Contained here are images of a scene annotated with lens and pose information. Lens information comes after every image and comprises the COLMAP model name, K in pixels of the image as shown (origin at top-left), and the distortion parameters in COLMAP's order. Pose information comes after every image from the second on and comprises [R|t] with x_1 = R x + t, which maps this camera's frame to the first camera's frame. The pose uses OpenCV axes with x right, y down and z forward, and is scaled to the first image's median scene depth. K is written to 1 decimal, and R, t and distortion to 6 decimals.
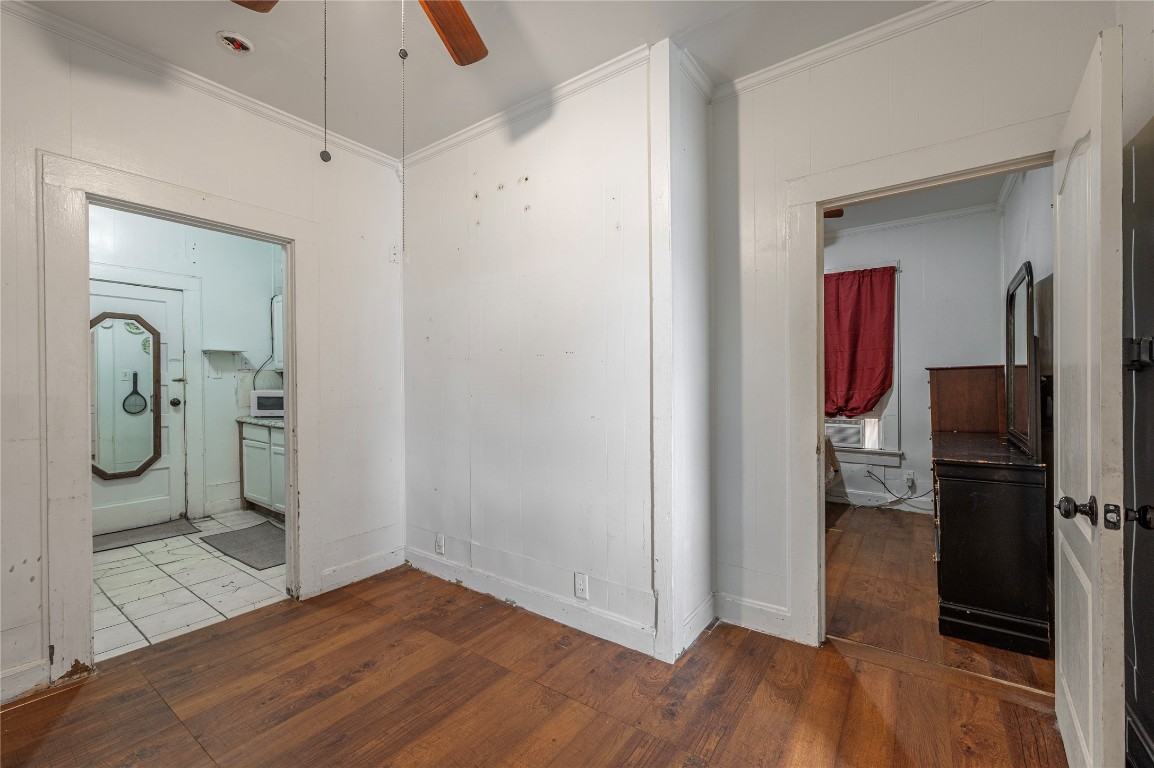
lens RADIAL K [[476.6, 0, 574.5], [0, 476.6, 381.9], [0, 0, 1]] dist [0.002427, 0.000163]
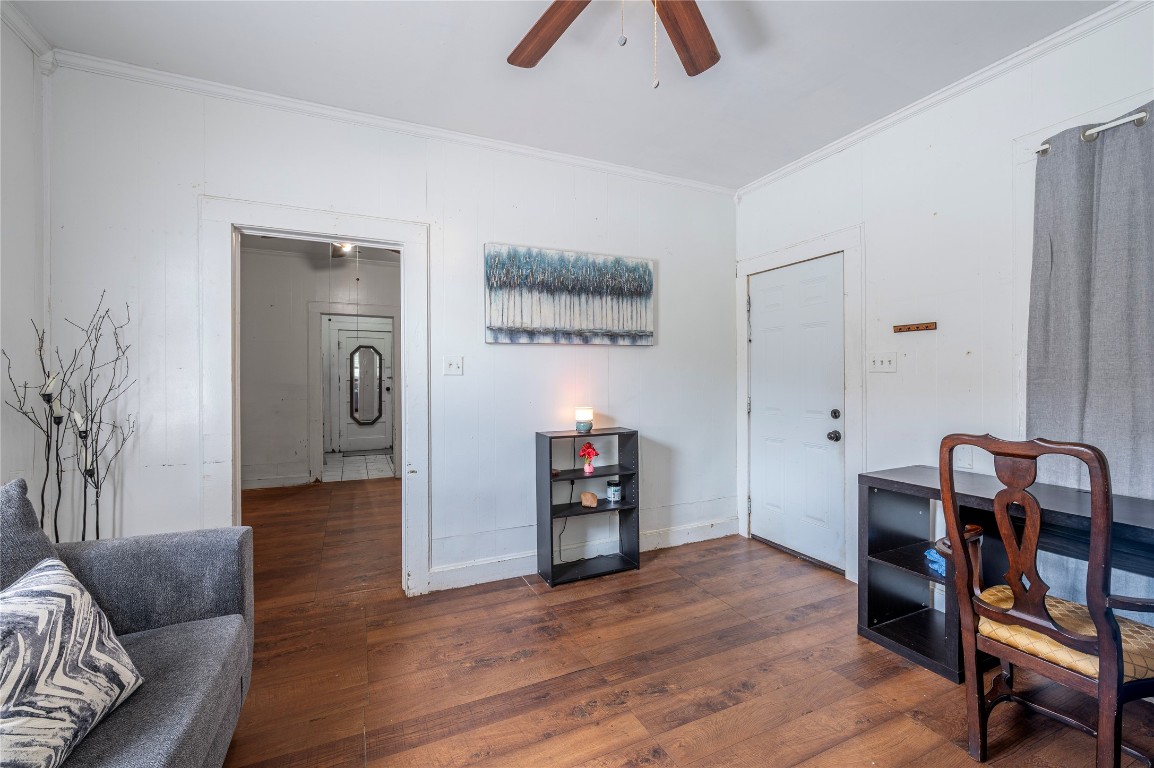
lens RADIAL K [[476.6, 0, 572.9], [0, 476.6, 376.9], [0, 0, 1]] dist [0.002427, 0.000163]
pose [[0.876019, 0.005960, -0.482239, 1.252065], [-0.005348, 0.999982, 0.002644, -0.026380], [0.482247, 0.000263, 0.876035, -0.568750]]
